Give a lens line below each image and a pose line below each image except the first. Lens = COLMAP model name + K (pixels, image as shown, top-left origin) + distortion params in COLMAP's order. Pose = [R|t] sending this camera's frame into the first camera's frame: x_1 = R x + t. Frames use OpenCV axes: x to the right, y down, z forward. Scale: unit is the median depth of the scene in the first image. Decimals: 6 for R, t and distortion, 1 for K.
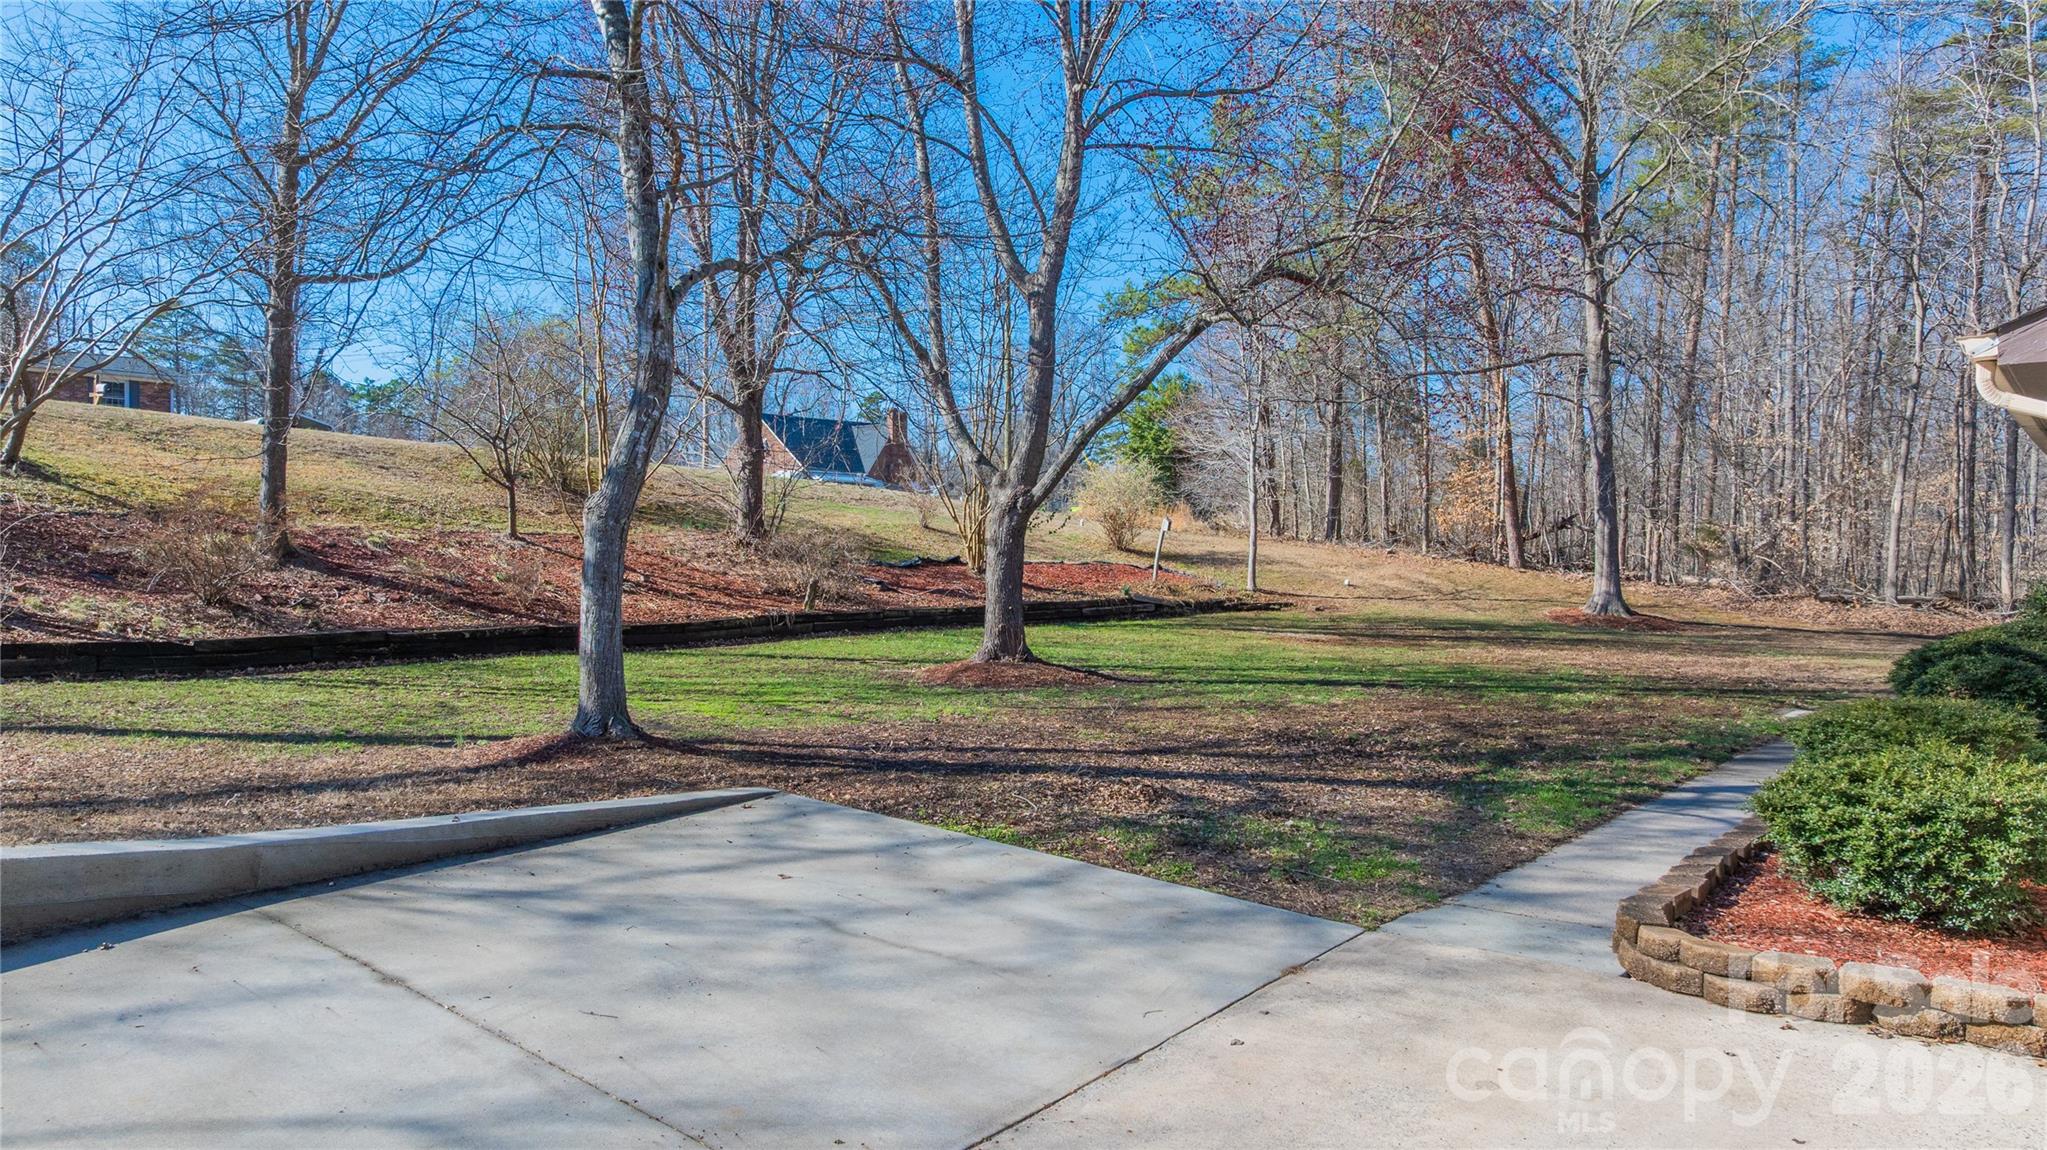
lens RADIAL K [[1473.1, 0, 957.9], [0, 1473.1, 529.1], [0, 0, 1]] dist [-0.008251, -0.000356]
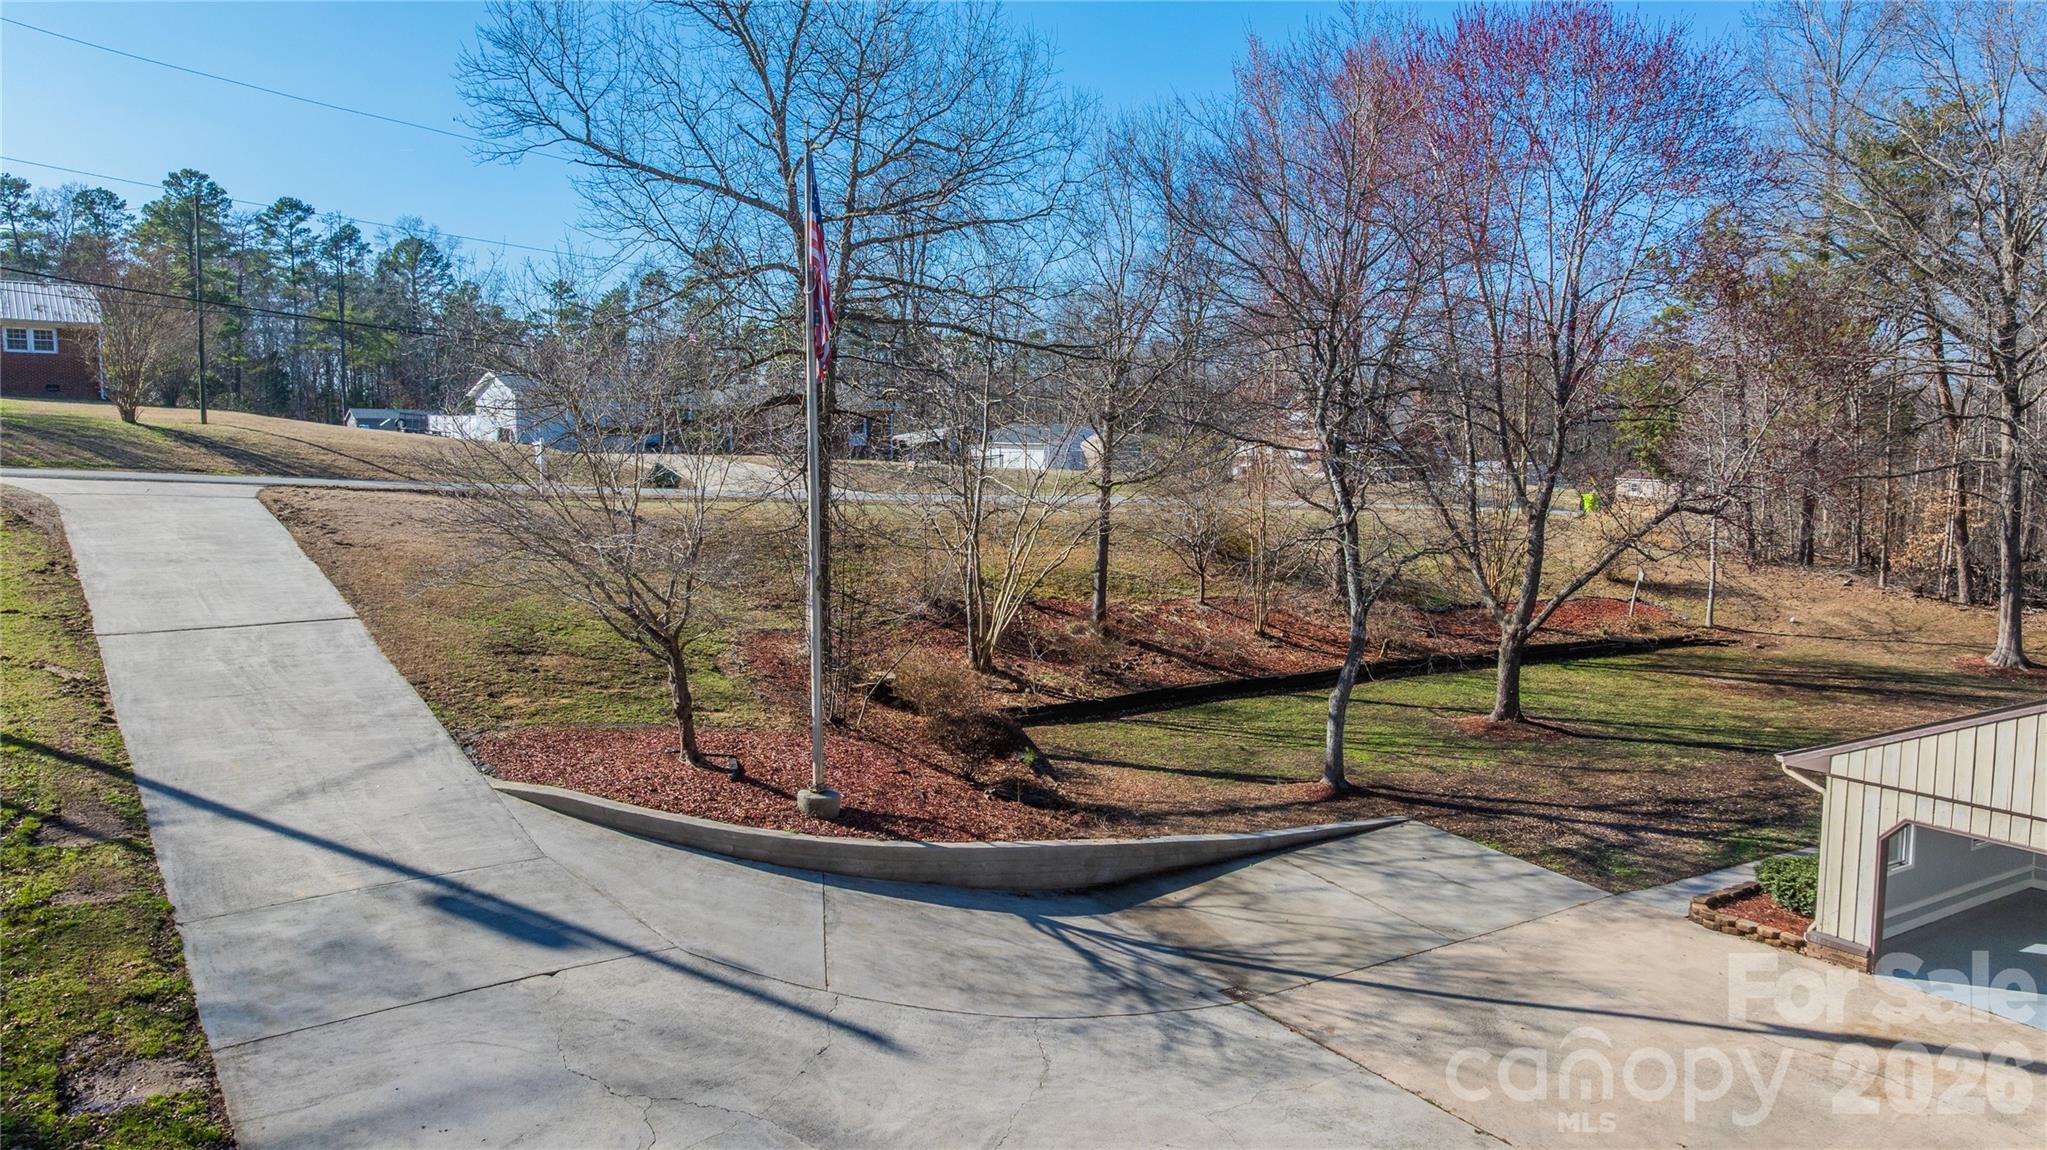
lens RADIAL K [[1473.1, 0, 957.9], [0, 1473.1, 529.1], [0, 0, 1]] dist [-0.008251, -0.000356]
pose [[0.943170, 0.028621, -0.331075, -0.008650], [-0.000091, 0.996306, 0.085870, -0.200078], [0.332310, -0.080960, 0.939689, -0.601532]]
